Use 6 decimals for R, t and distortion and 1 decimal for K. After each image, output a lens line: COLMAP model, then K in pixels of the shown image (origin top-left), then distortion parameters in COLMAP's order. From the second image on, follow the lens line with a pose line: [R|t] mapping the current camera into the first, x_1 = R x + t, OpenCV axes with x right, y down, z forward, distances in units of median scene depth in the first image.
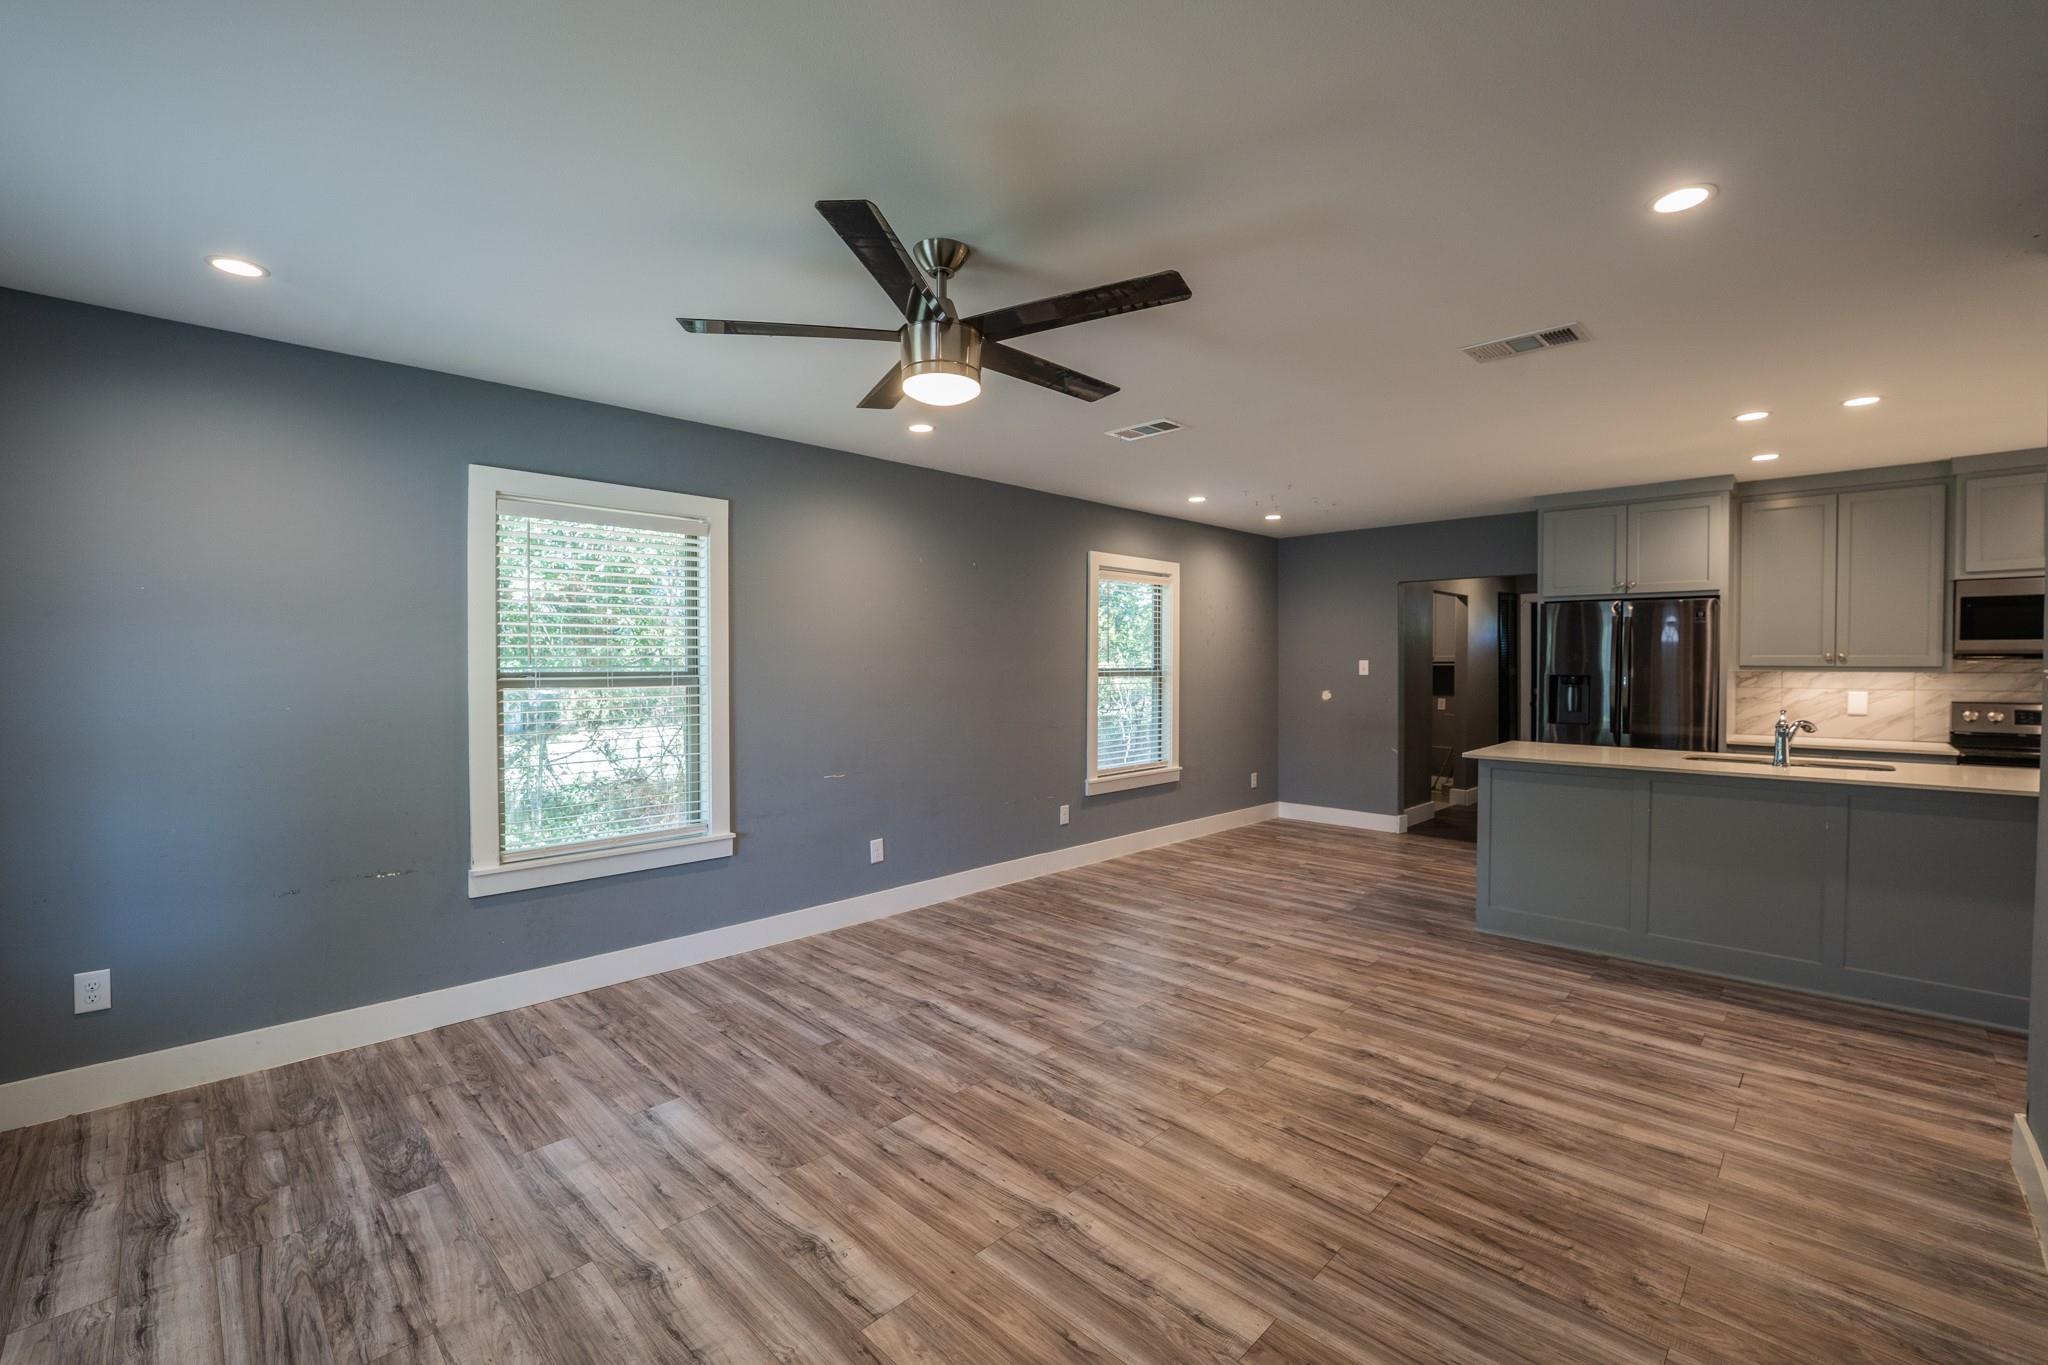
lens RADIAL K [[863.8, 0, 1020.6], [0, 863.8, 680.0], [0, 0, 1]] dist [-0.023033, 0.000290]
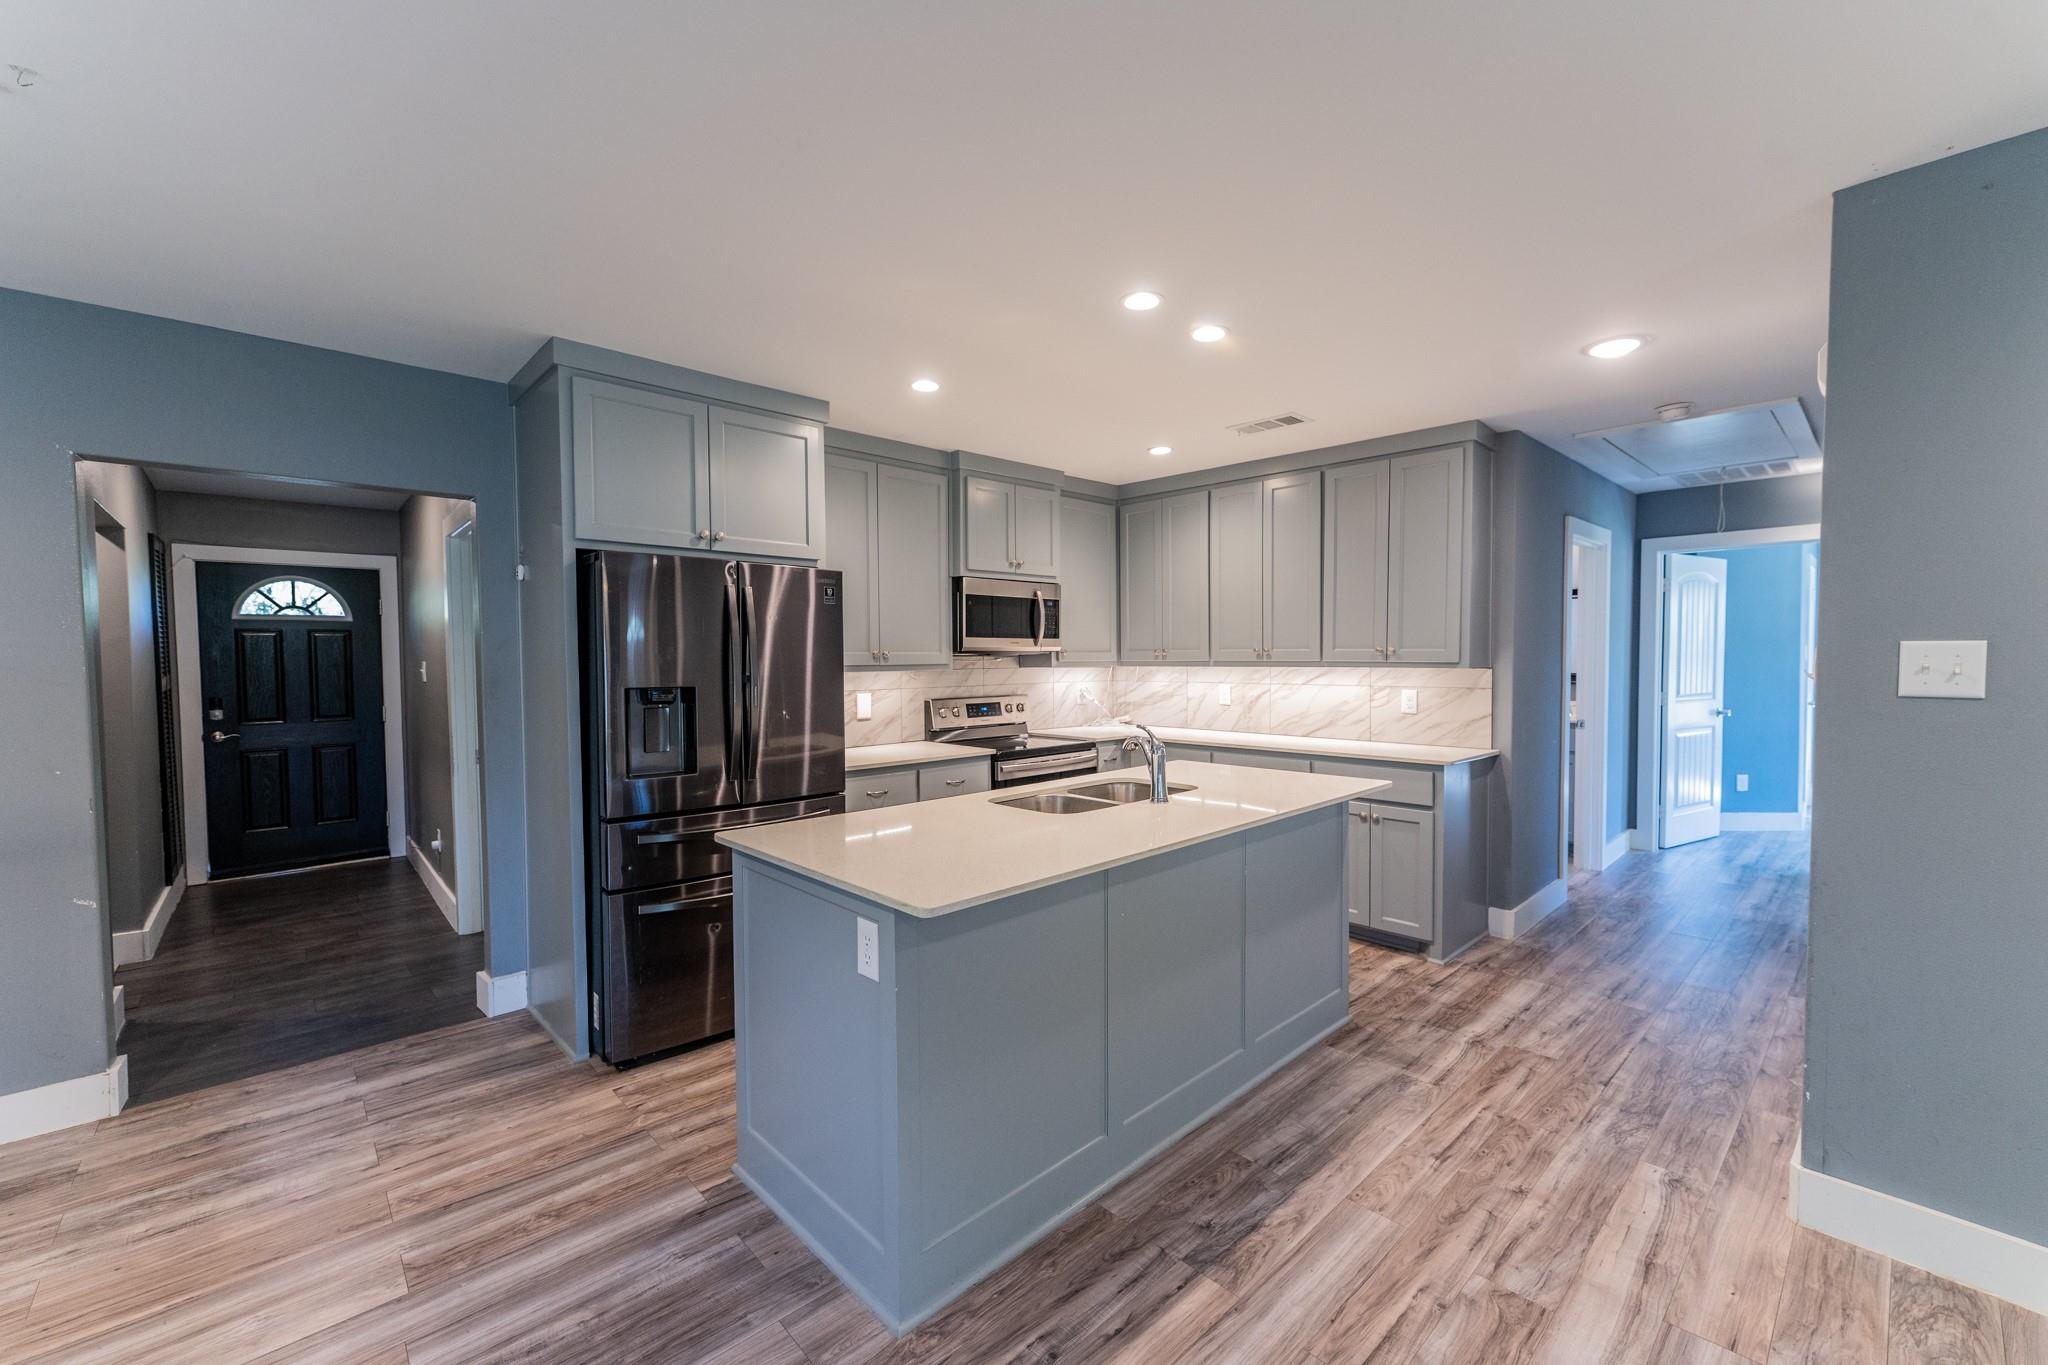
lens RADIAL K [[816.9, 0, 1022.7], [0, 816.9, 683.2], [0, 0, 1]] dist [0.000420, -0.000025]
pose [[0.046521, -0.032462, 0.998390, 0.195411], [0.027626, 0.999131, 0.031199, -0.027150], [-0.998535, 0.026130, 0.047377, 1.118080]]
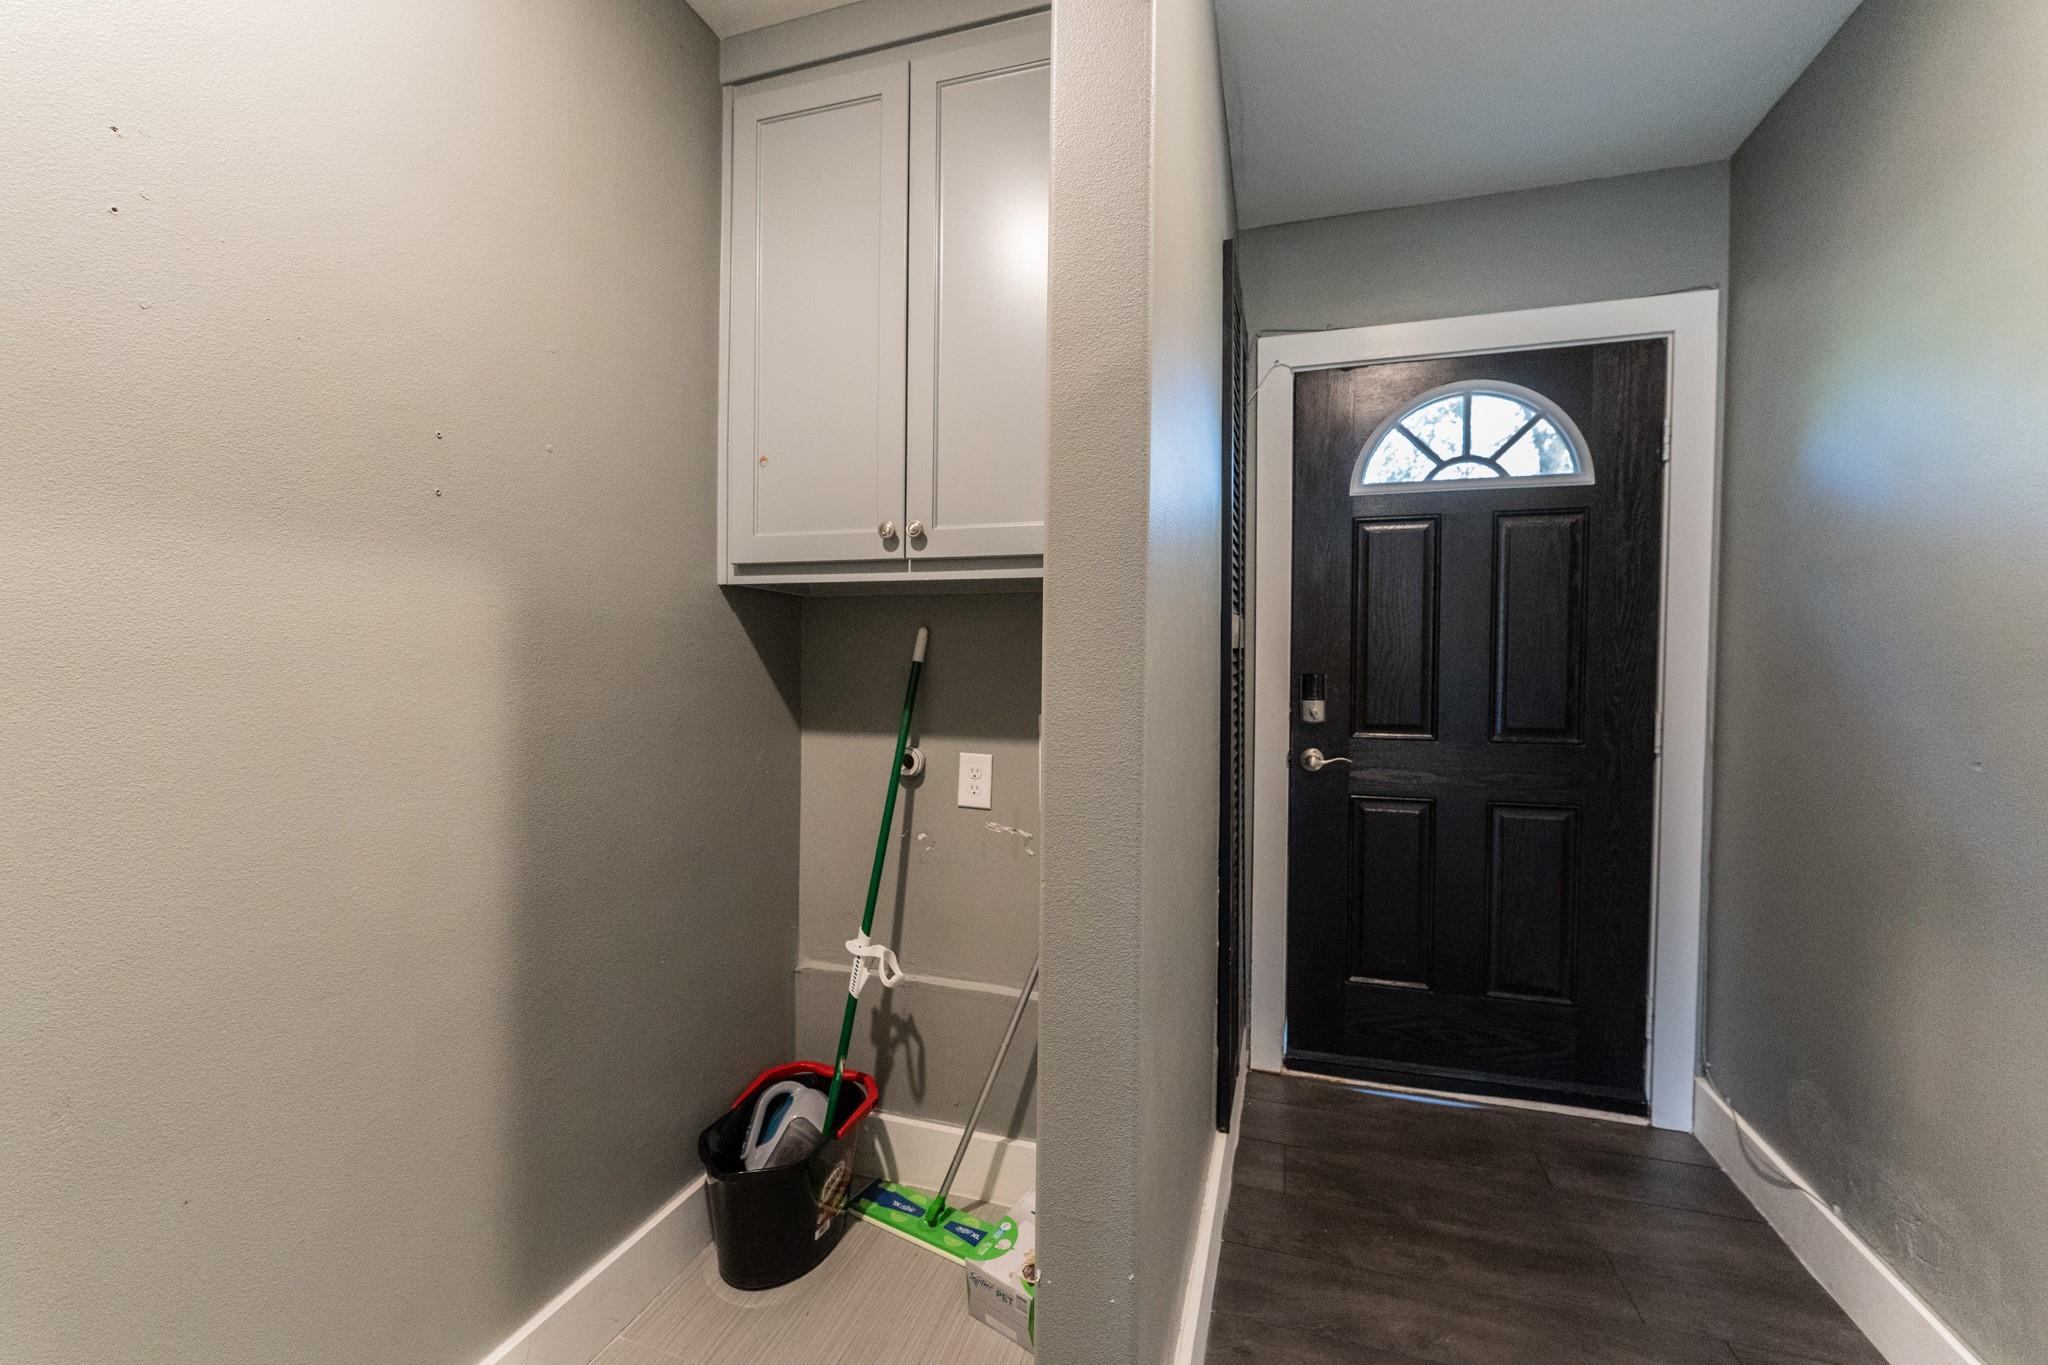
lens RADIAL K [[840.9, 0, 1024.0], [0, 840.9, 682.5], [0, 0, 1]] dist [-0.000088, 0.000019]
pose [[0.891261, 0.003889, 0.453475, 1.064274], [-0.001301, 0.999981, -0.006019, 0.016287], [-0.453490, 0.004775, 0.891249, 2.123594]]
